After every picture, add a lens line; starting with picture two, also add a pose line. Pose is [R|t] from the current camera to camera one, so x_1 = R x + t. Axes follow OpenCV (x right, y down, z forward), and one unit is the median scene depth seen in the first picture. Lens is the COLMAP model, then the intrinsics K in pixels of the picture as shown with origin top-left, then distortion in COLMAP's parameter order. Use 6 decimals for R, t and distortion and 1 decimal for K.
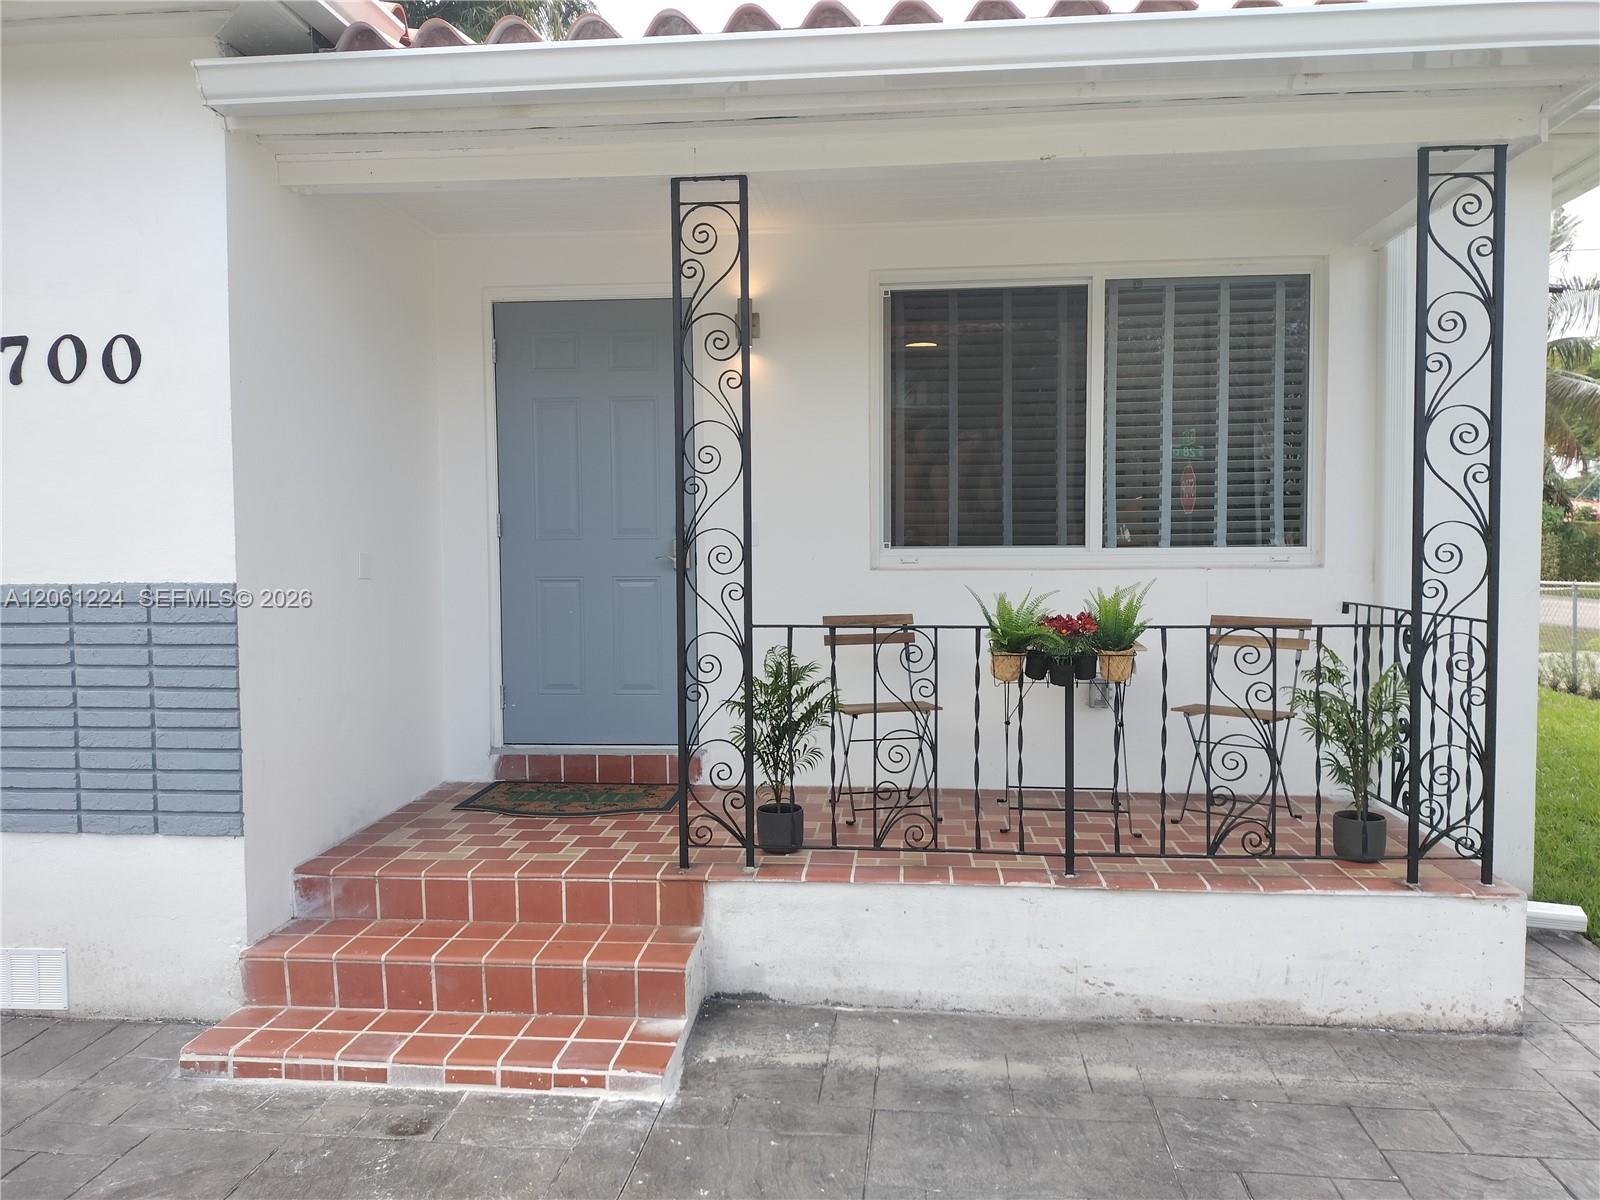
lens RADIAL K [[1257.3, 0, 800.0], [0, 1257.3, 600.0], [0, 0, 1]] dist [0.082529, -0.119734]
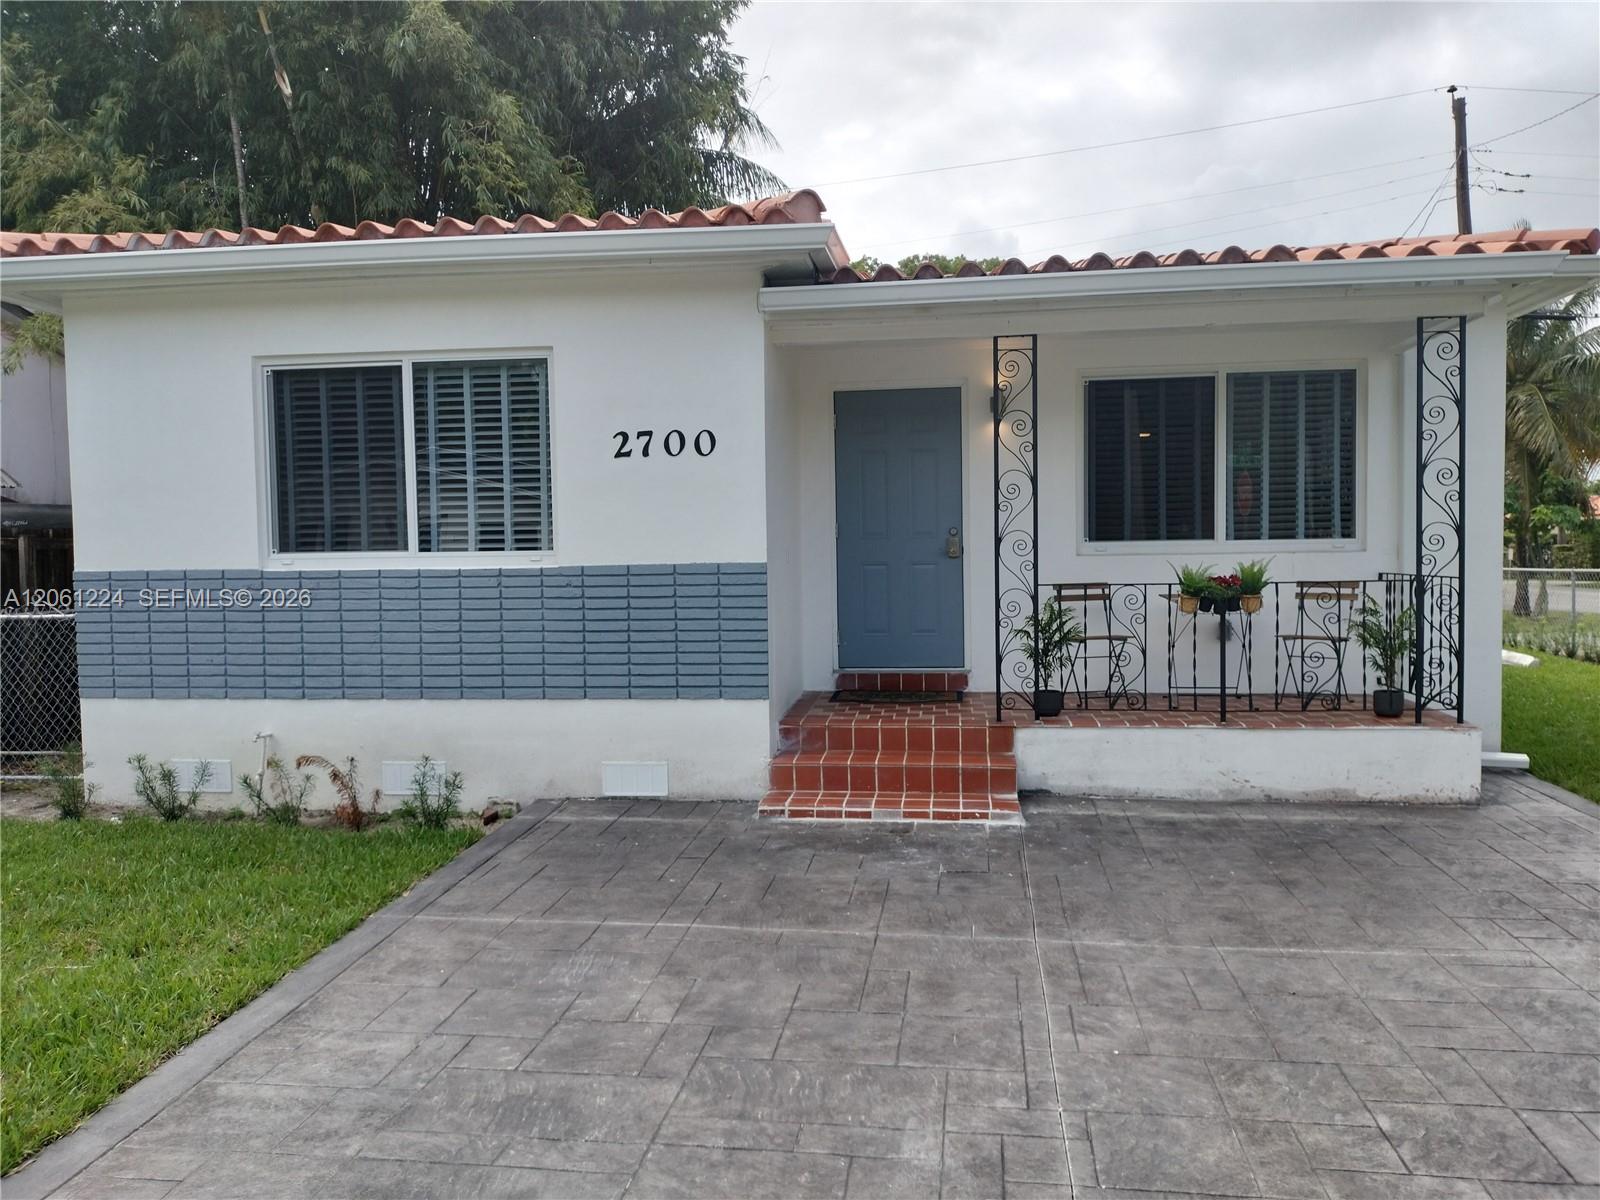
lens RADIAL K [[1221.5, 0, 799.1], [0, 1221.5, 594.3], [0, 0, 1]] dist [0.092039, -0.159029]
pose [[0.999246, -0.007053, -0.038183, -0.315162], [0.006833, 0.999959, -0.005875, 0.042649], [0.038223, 0.005609, 0.999253, -0.757066]]
